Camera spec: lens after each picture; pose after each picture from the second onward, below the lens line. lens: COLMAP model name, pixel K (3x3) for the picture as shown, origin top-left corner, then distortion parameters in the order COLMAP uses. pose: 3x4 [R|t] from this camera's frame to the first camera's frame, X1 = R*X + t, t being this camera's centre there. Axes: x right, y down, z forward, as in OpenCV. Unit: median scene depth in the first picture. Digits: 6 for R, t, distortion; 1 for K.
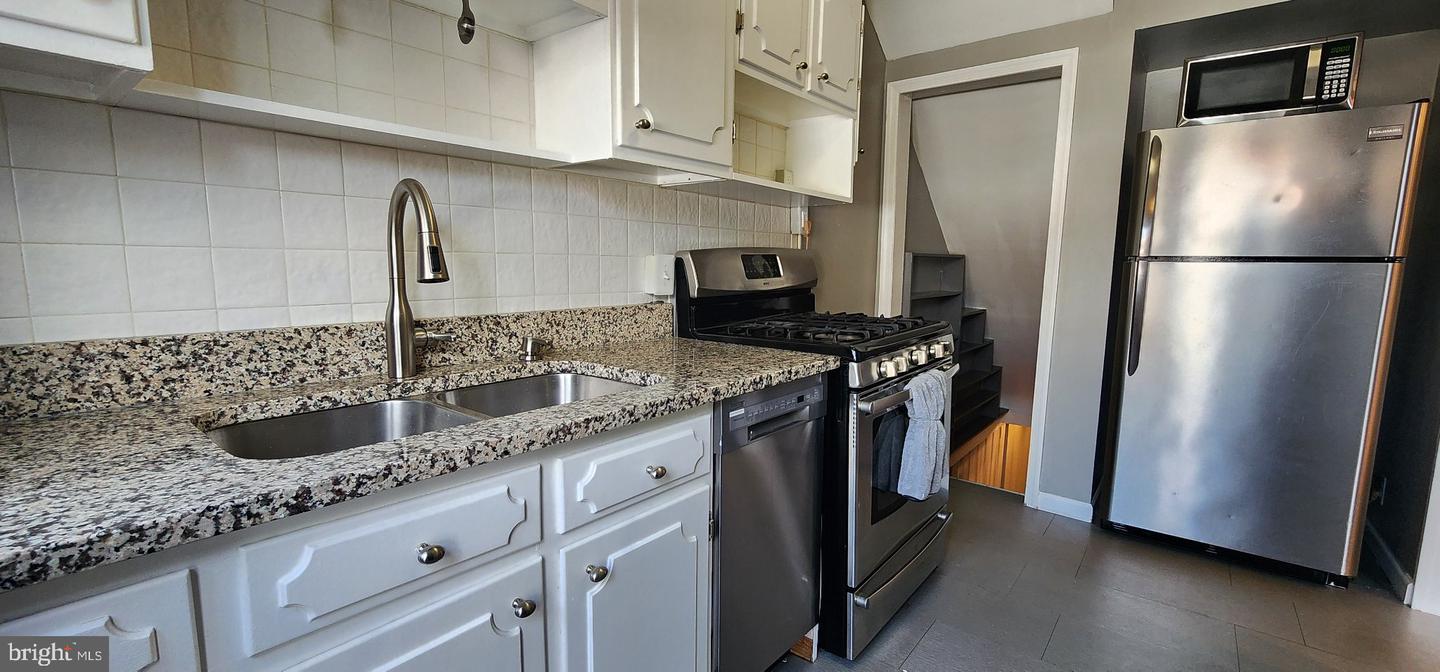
lens RADIAL K [[599.9, 0, 718.5], [0, 599.9, 338.4], [0, 0, 1]] dist [-0.001448, -0.000719]
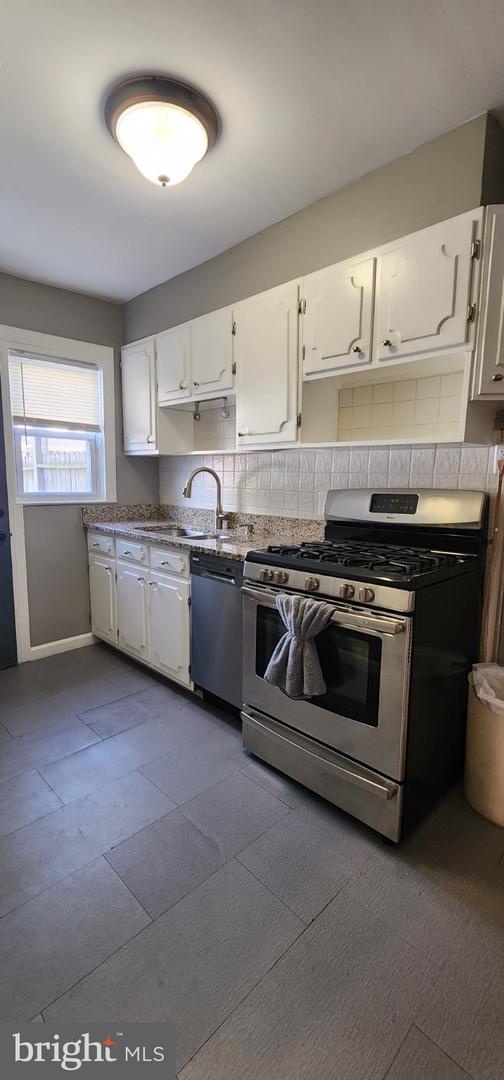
lens RADIAL K [[449.9, 0, 254.1], [0, 449.9, 540.9], [0, 0, 1]] dist [-0.001448, -0.000719]
pose [[-0.115437, 0.128865, -0.984920, 1.189124], [-0.140851, 0.979406, 0.144652, -0.160135], [0.983278, 0.155425, -0.094909, 0.947219]]
